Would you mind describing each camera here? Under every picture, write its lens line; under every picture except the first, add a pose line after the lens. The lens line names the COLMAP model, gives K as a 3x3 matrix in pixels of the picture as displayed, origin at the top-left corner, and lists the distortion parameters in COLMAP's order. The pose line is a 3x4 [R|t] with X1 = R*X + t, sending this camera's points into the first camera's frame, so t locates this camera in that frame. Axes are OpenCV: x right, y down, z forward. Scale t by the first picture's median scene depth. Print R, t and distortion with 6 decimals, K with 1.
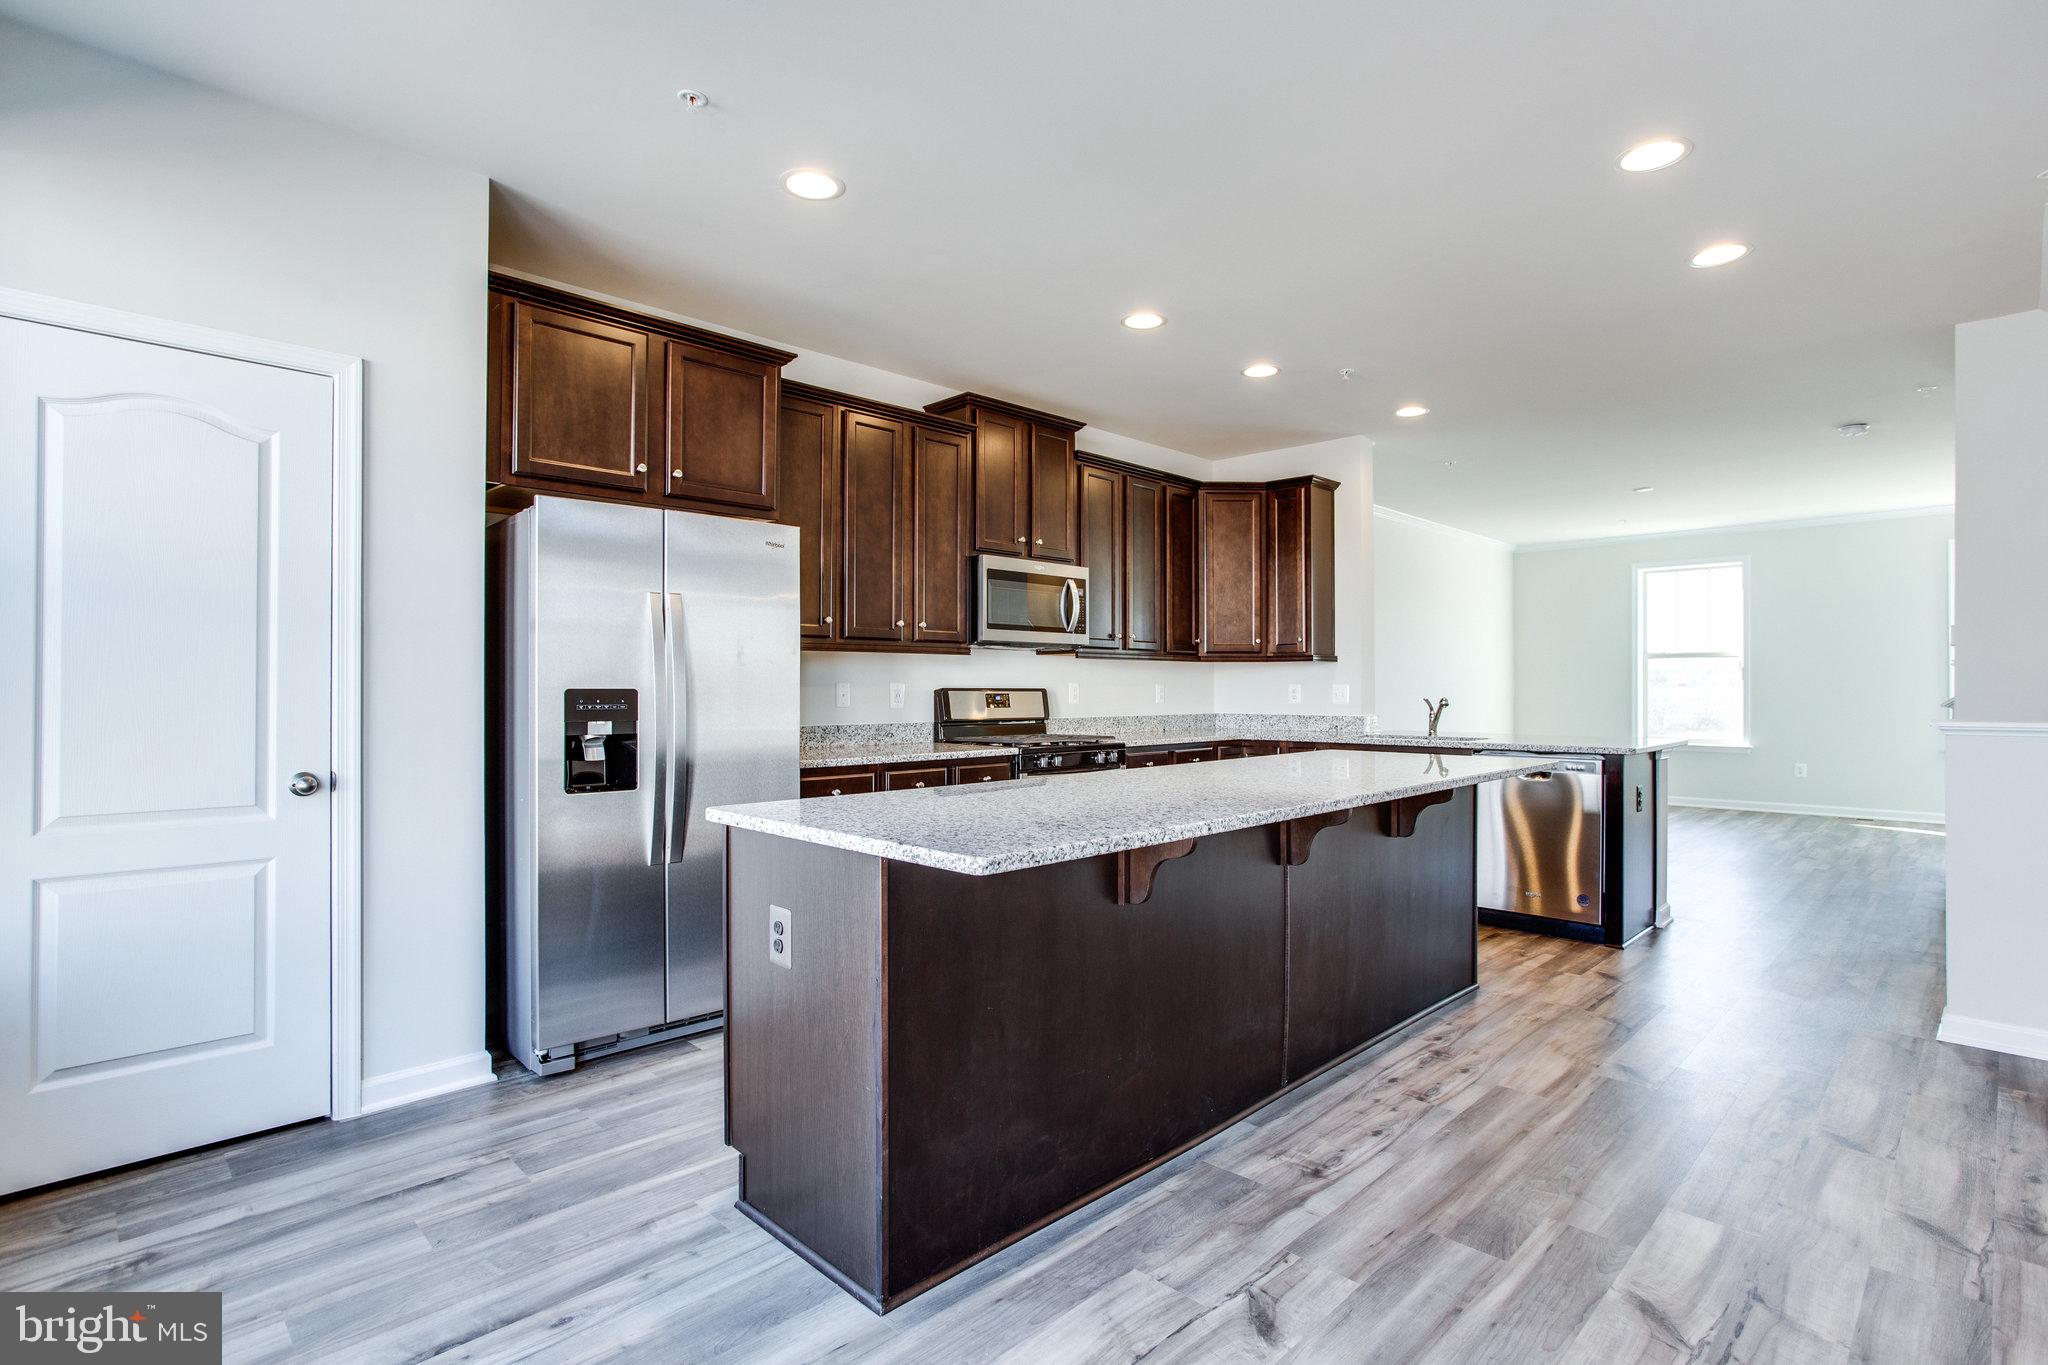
lens RADIAL K [[992.0, 0, 1032.6], [0, 992.0, 676.3], [0, 0, 1]] dist [-0.040083, 0.023365]
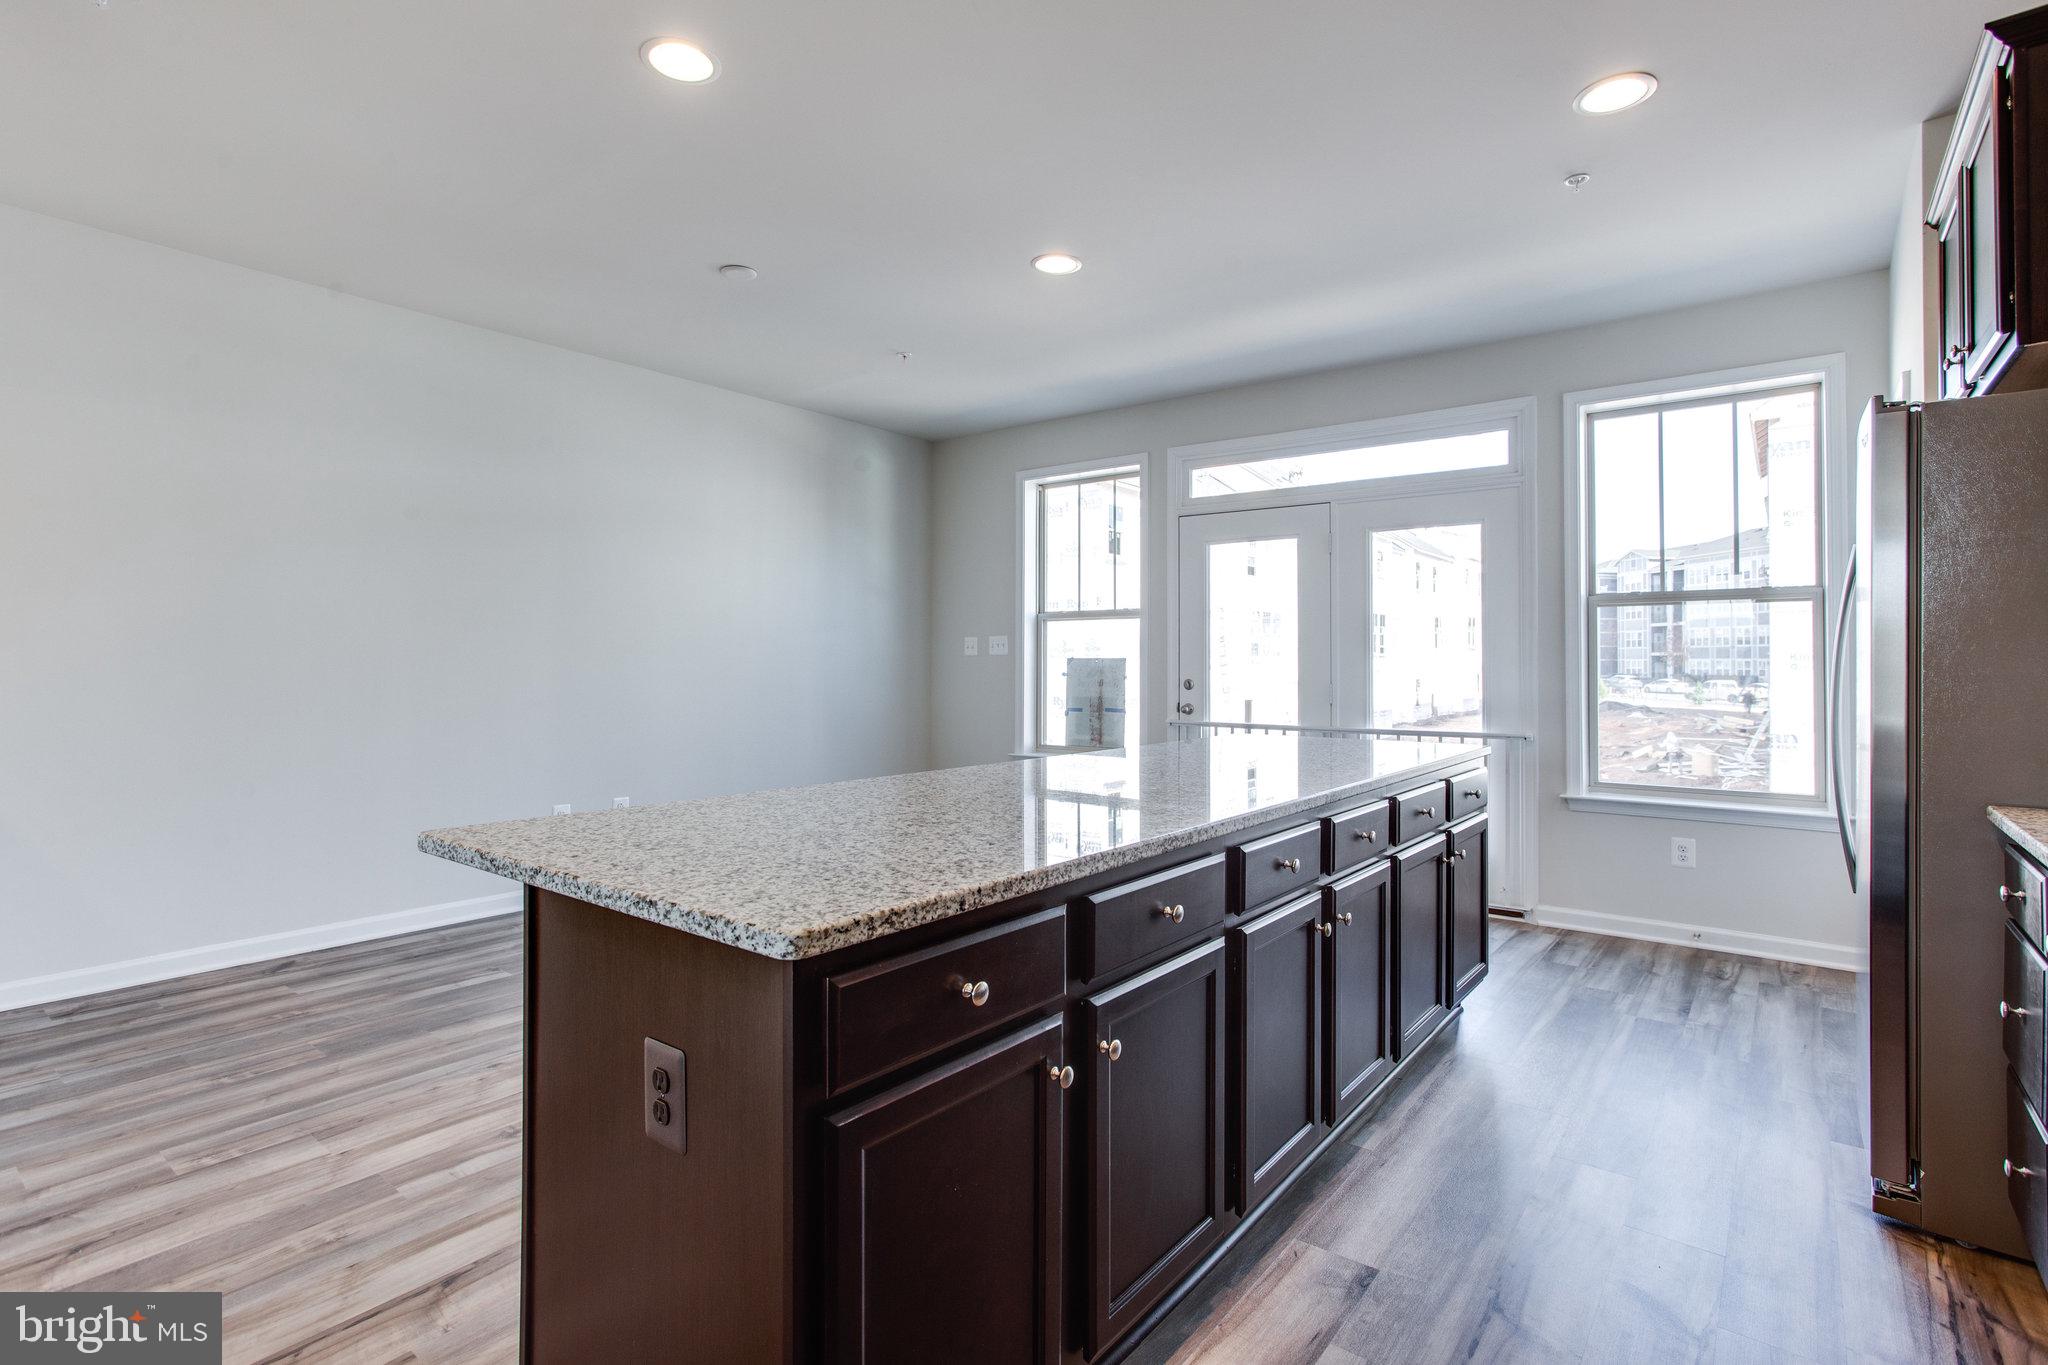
lens RADIAL K [[981.0, 0, 1022.3], [0, 981.0, 643.3], [0, 0, 1]] dist [-0.014318, 0.000090]
pose [[-0.992829, -0.005567, -0.119415, 0.261814], [-0.001970, 0.999541, -0.030219, 0.012613], [0.119529, -0.029767, -0.992384, 1.157898]]
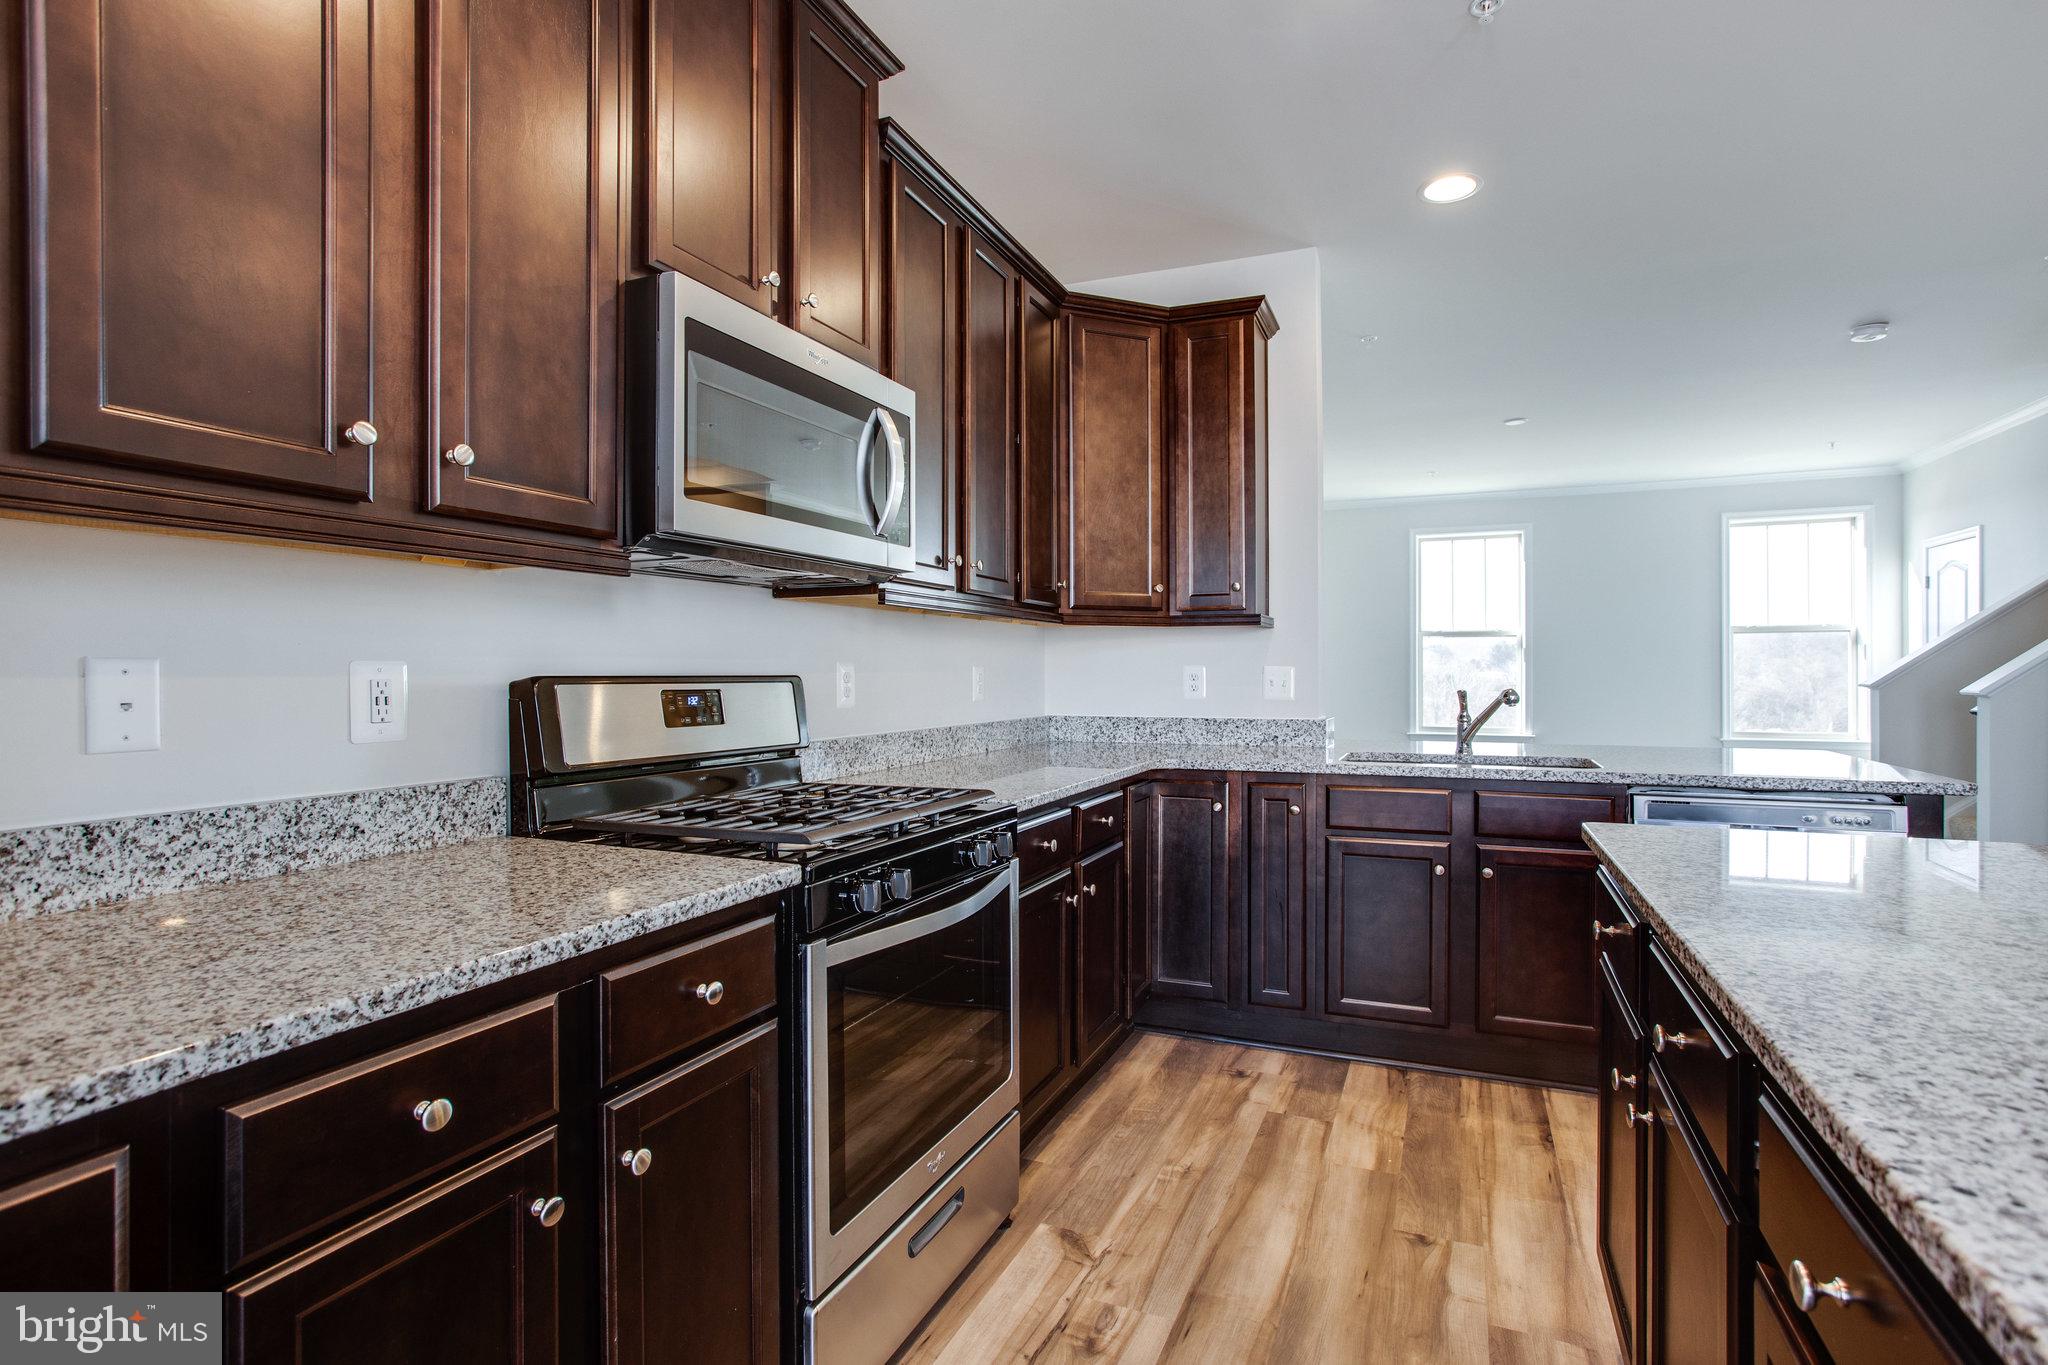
lens RADIAL K [[992.0, 0, 1032.6], [0, 992.0, 676.3], [0, 0, 1]] dist [-0.040083, 0.023365]
pose [[0.926726, -0.004137, 0.375716, -0.063794], [-0.001985, 0.999872, 0.015905, 0.006719], [-0.375733, -0.015486, 0.926598, 0.665345]]
